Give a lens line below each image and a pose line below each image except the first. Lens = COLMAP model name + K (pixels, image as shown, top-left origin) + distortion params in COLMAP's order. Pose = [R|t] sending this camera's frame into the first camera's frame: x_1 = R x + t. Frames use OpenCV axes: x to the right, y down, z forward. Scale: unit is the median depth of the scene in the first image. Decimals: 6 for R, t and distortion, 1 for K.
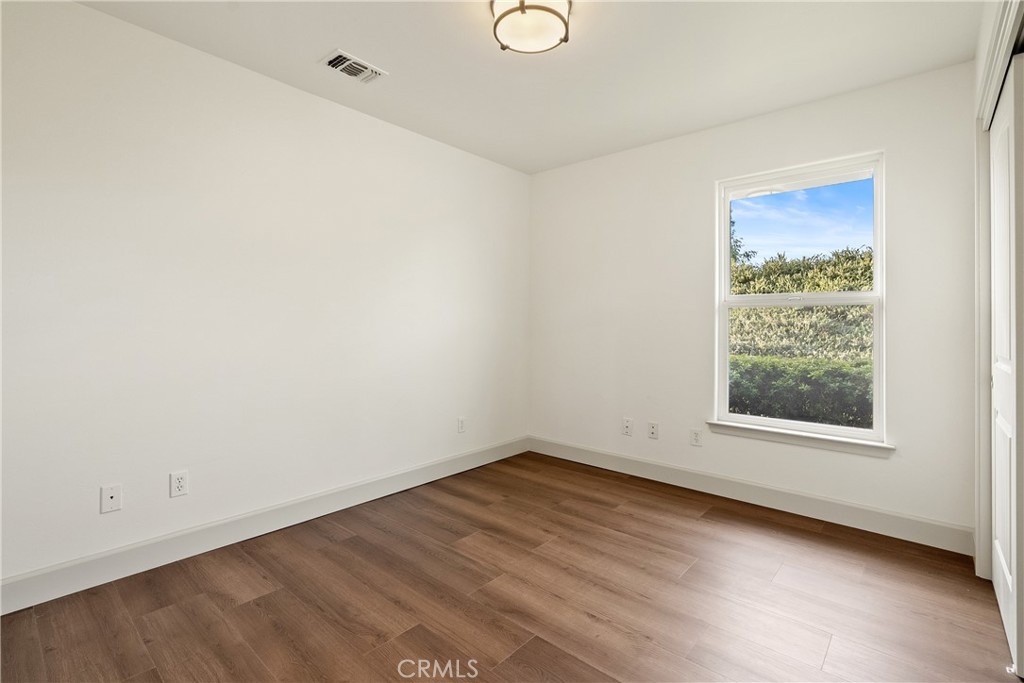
lens RADIAL K [[475.2, 0, 515.5], [0, 475.2, 329.3], [0, 0, 1]] dist [0.003444, 0.000652]
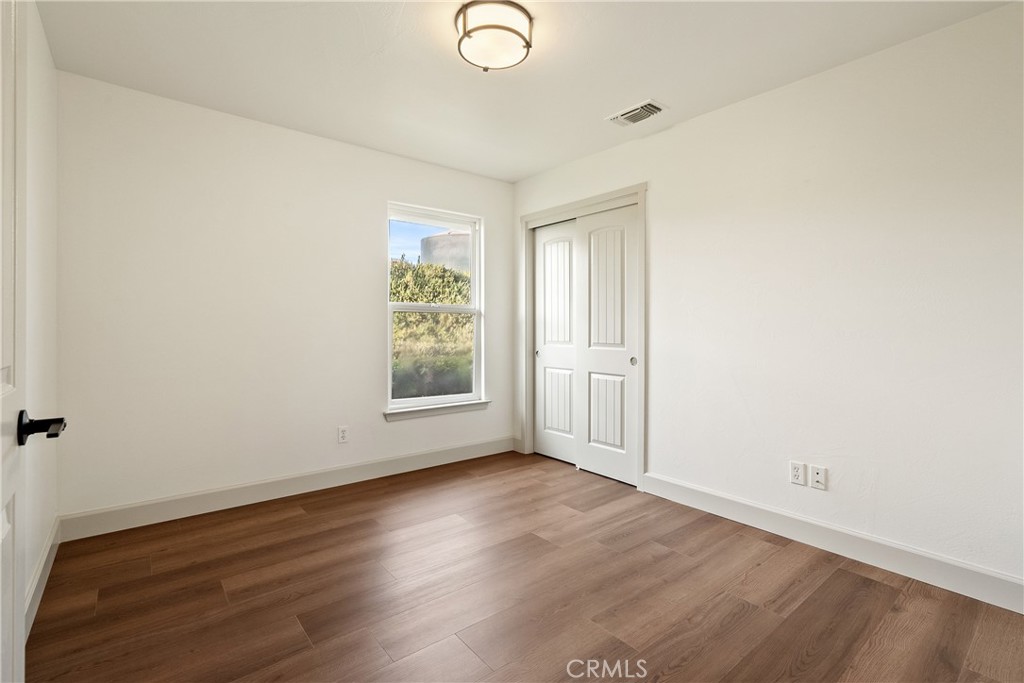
lens RADIAL K [[457.5, 0, 531.5], [0, 457.5, 327.0], [0, 0, 1]] dist [-0.044348, 0.000038]
pose [[0.138052, -0.004025, 0.990417, -0.728040], [0.005634, 0.999979, 0.003279, -0.010613], [-0.990409, 0.005127, 0.138071, 0.624420]]
